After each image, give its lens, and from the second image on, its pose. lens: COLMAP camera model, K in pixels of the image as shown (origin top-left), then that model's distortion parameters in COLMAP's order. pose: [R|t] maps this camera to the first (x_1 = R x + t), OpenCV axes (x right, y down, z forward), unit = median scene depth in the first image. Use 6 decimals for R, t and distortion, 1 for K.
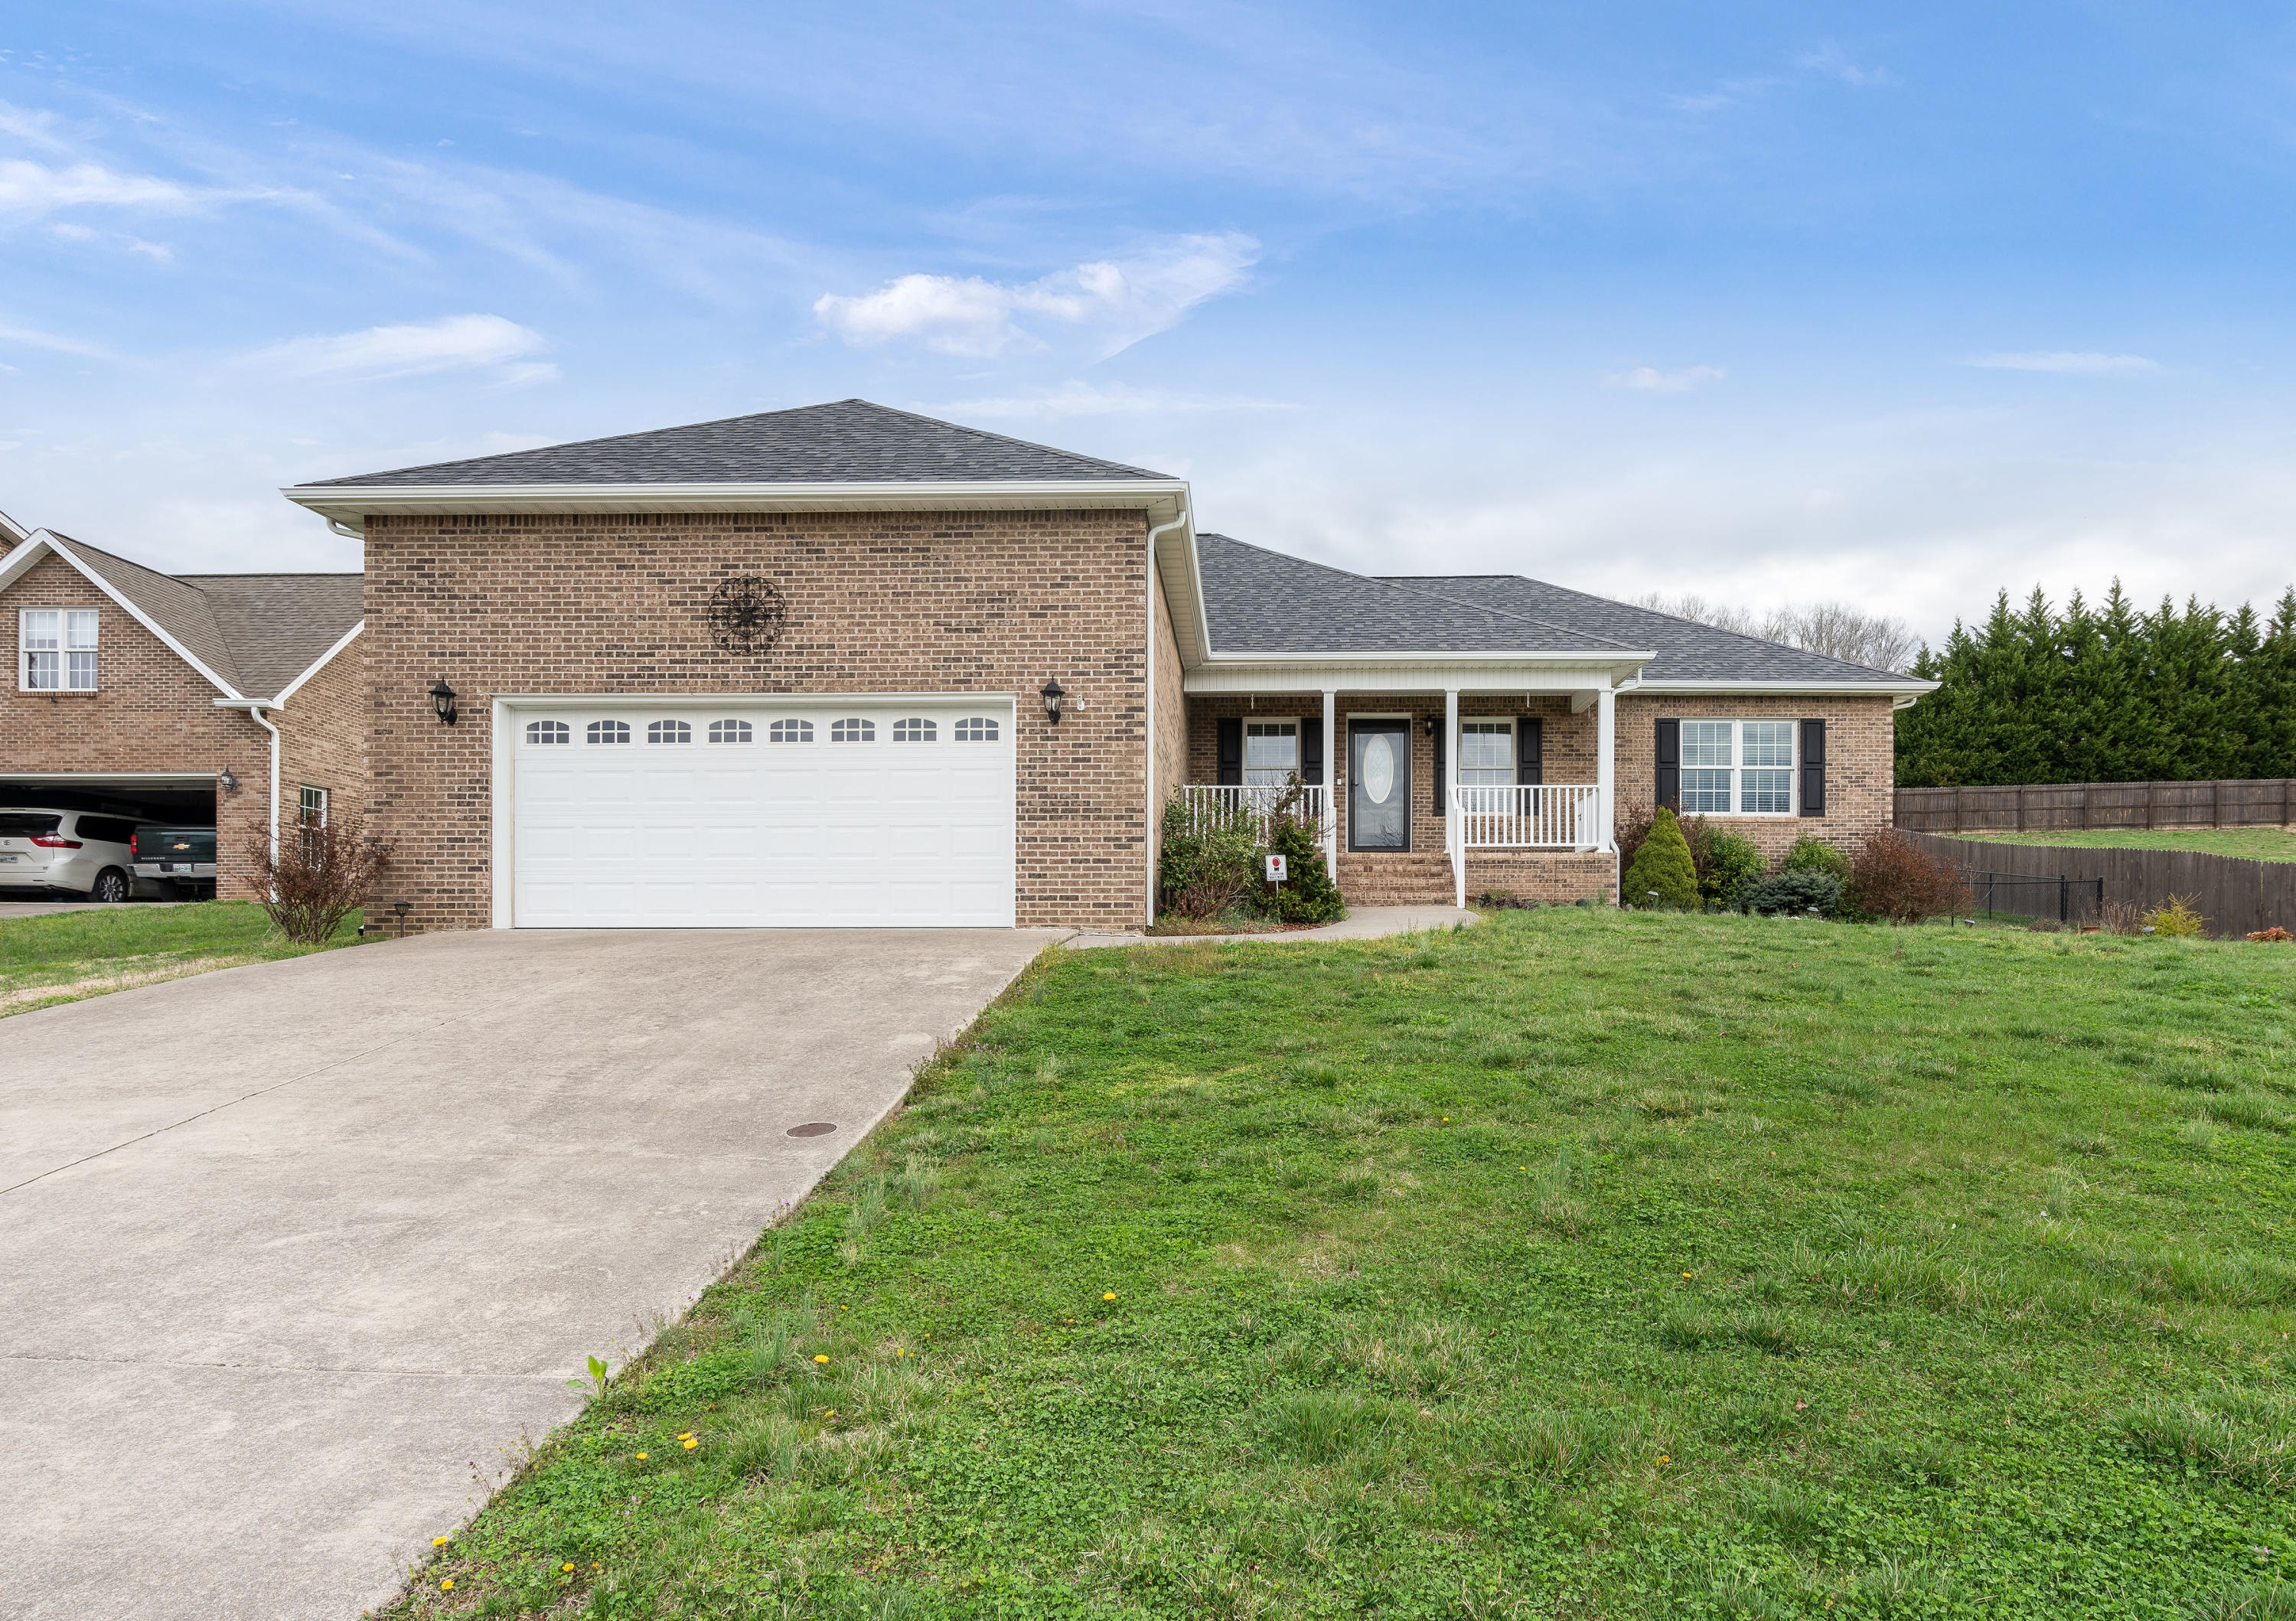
lens RADIAL K [[1384.2, 0, 1230.6], [0, 1384.2, 962.9], [0, 0, 1]] dist [-0.005175, 0.000095]
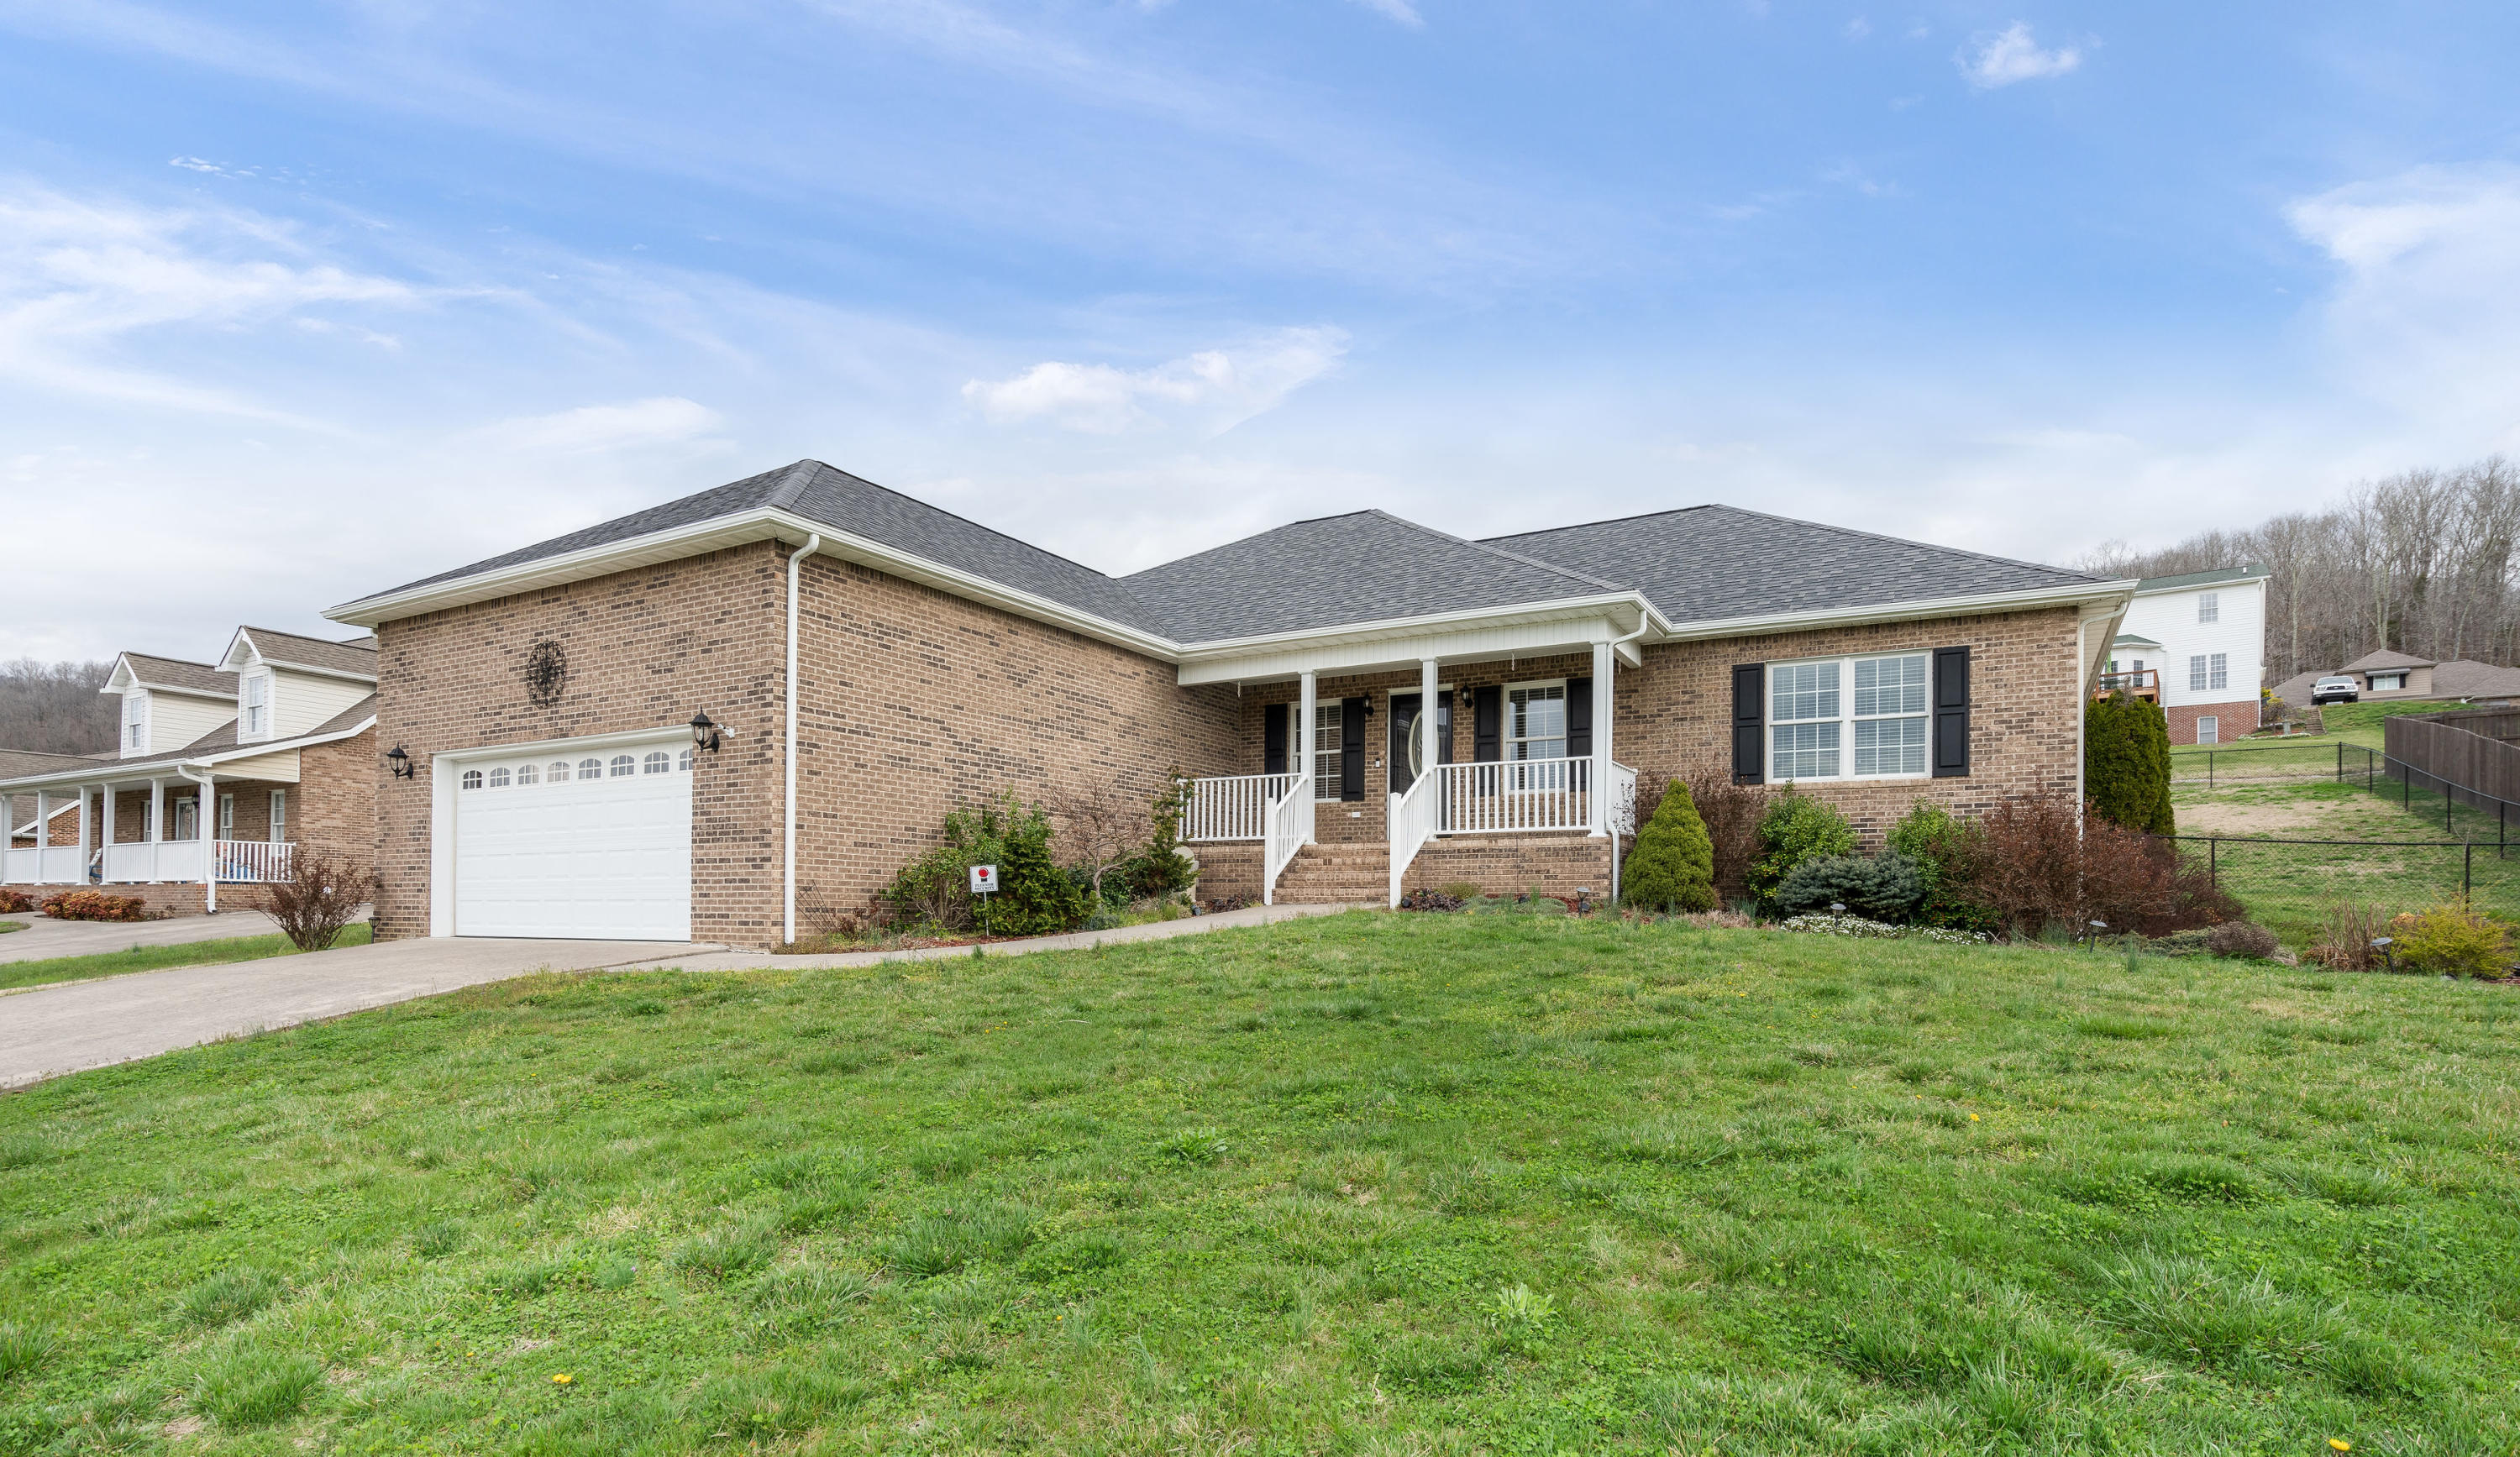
lens RADIAL K [[1291.5, 0, 1258.7], [0, 1291.5, 891.5], [0, 0, 1]] dist [-0.000120, -0.000374]
pose [[0.873978, -0.004752, -0.485942, 0.449550], [-0.003549, 0.999863, -0.016162, -0.032135], [0.485952, 0.015850, 0.873842, 0.212952]]
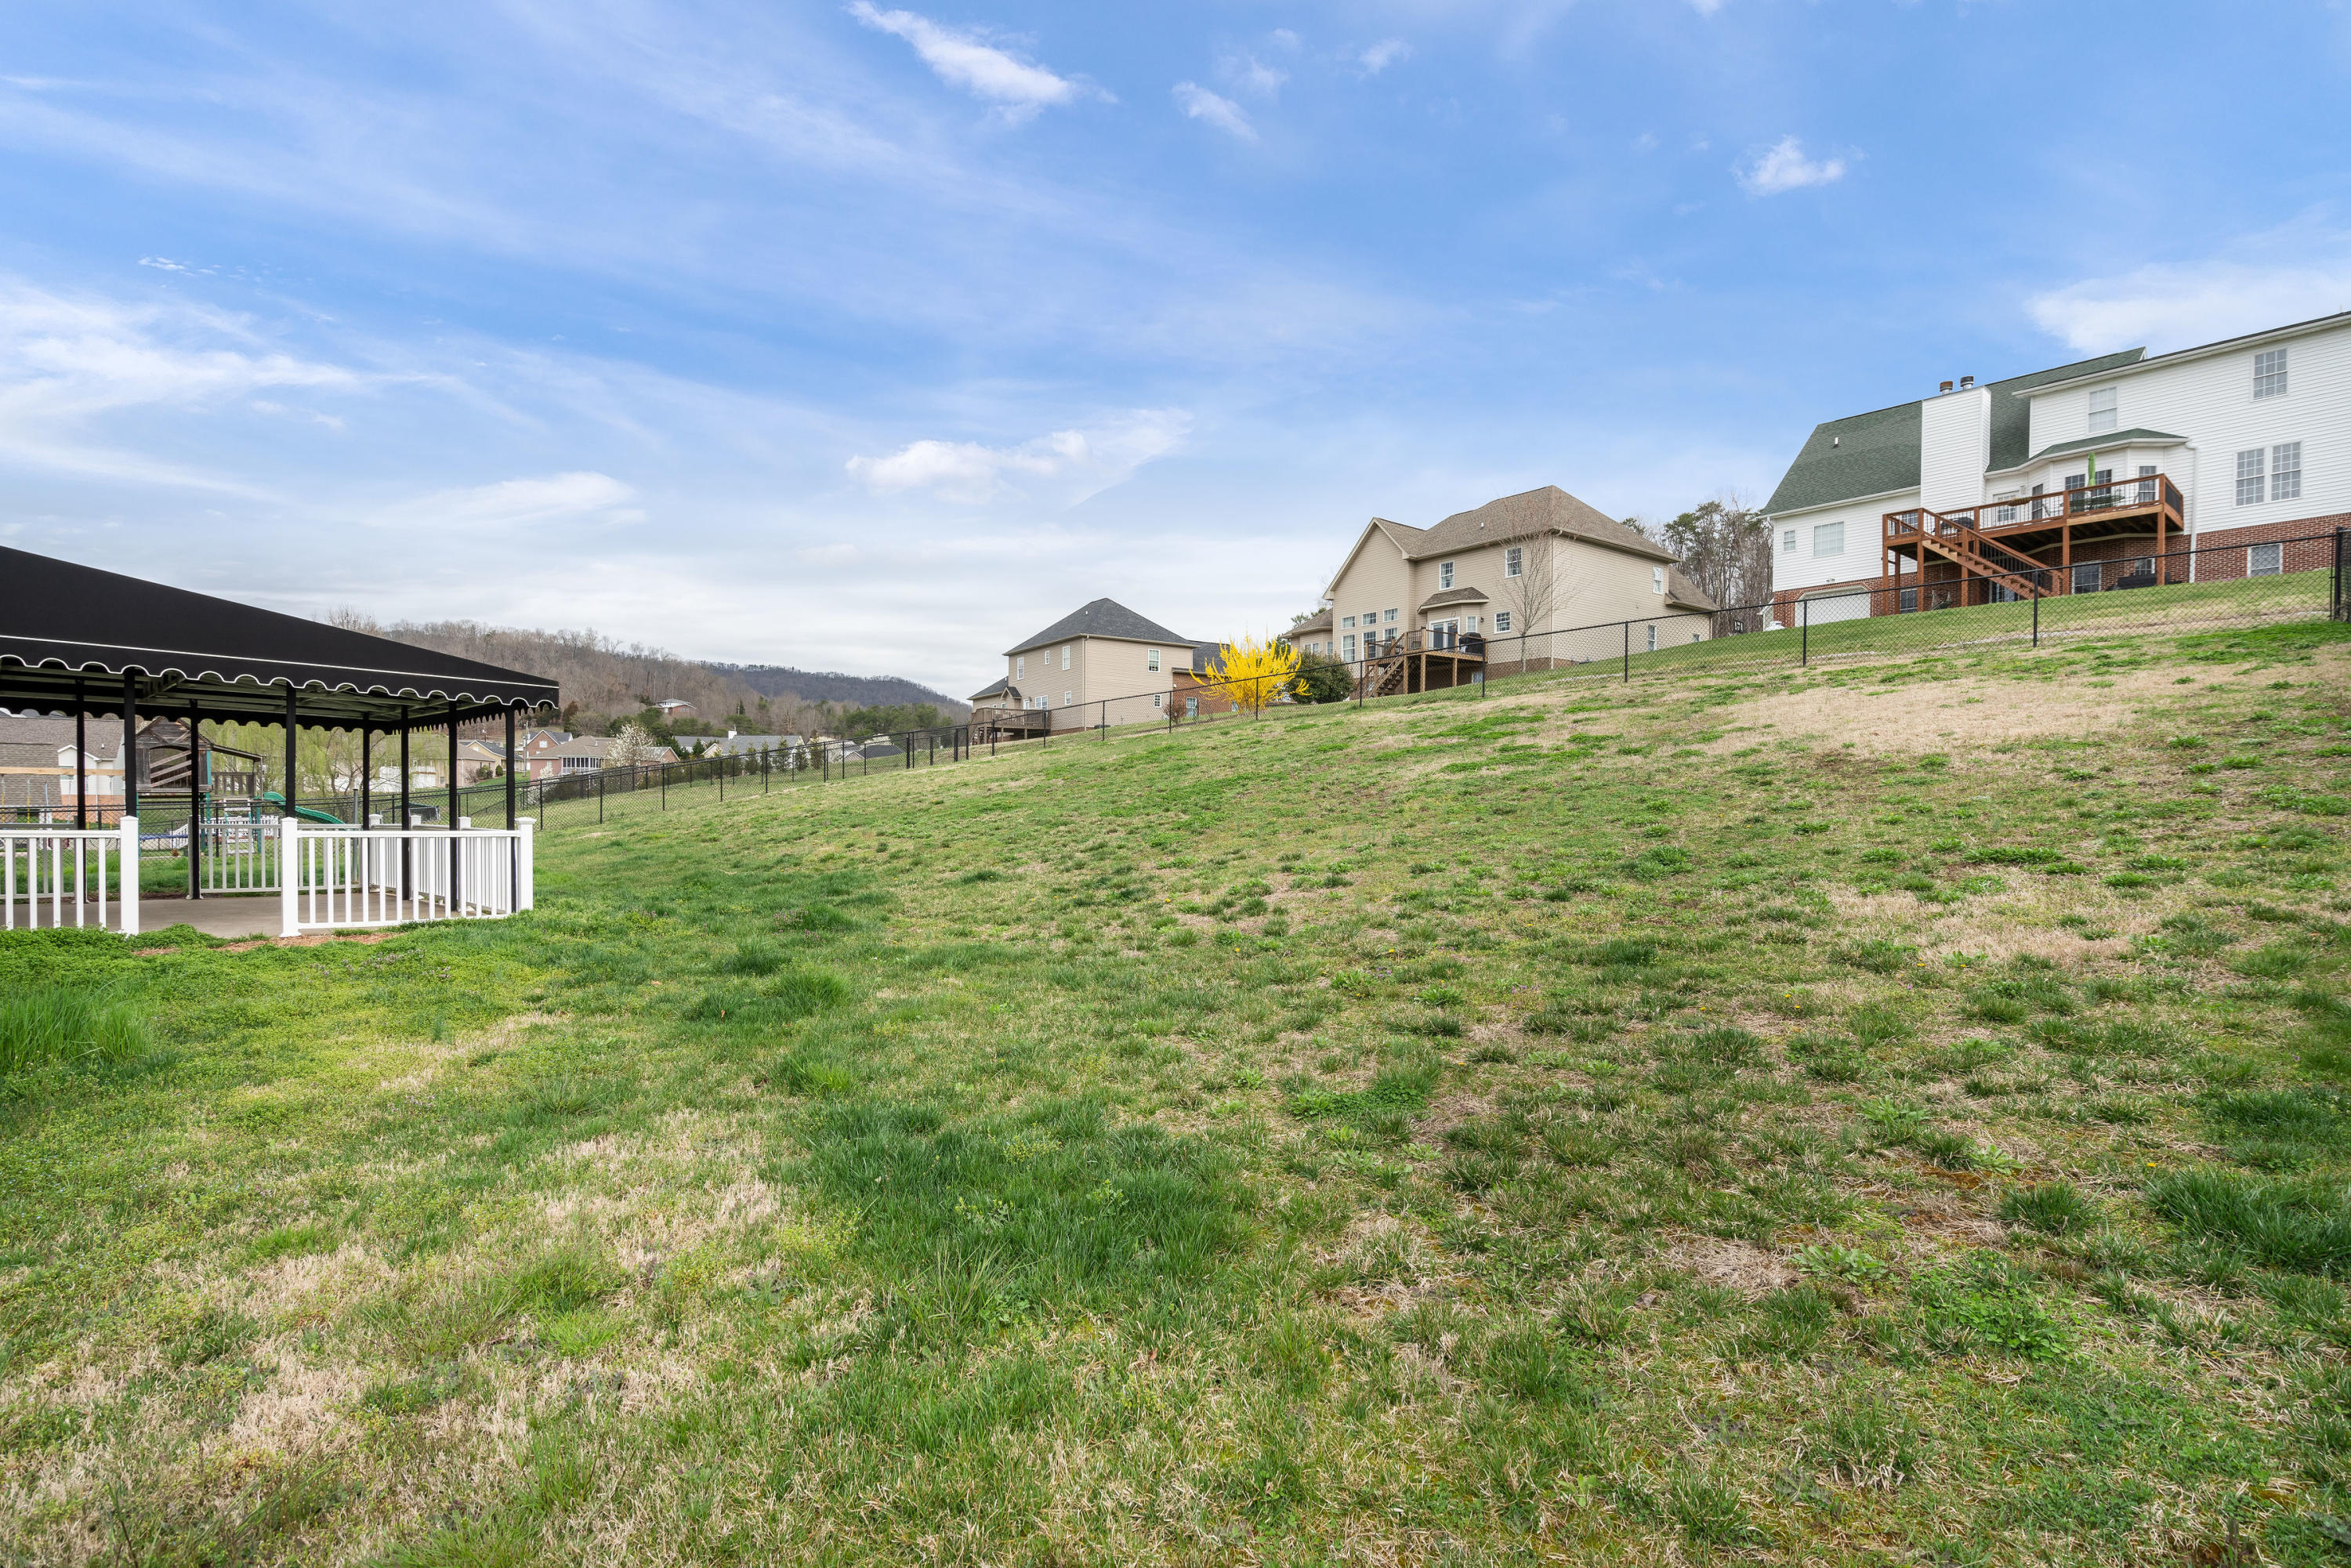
lens RADIAL K [[1102.2, 0, 1175.6], [0, 1102.2, 814.3], [0, 0, 1]] dist [-0.001516, -0.000331]
pose [[0.737725, 0.006131, -0.675073, 0.834170], [0.002767, 0.999923, 0.012105, -0.113831], [0.675095, -0.010799, 0.737652, 1.593882]]
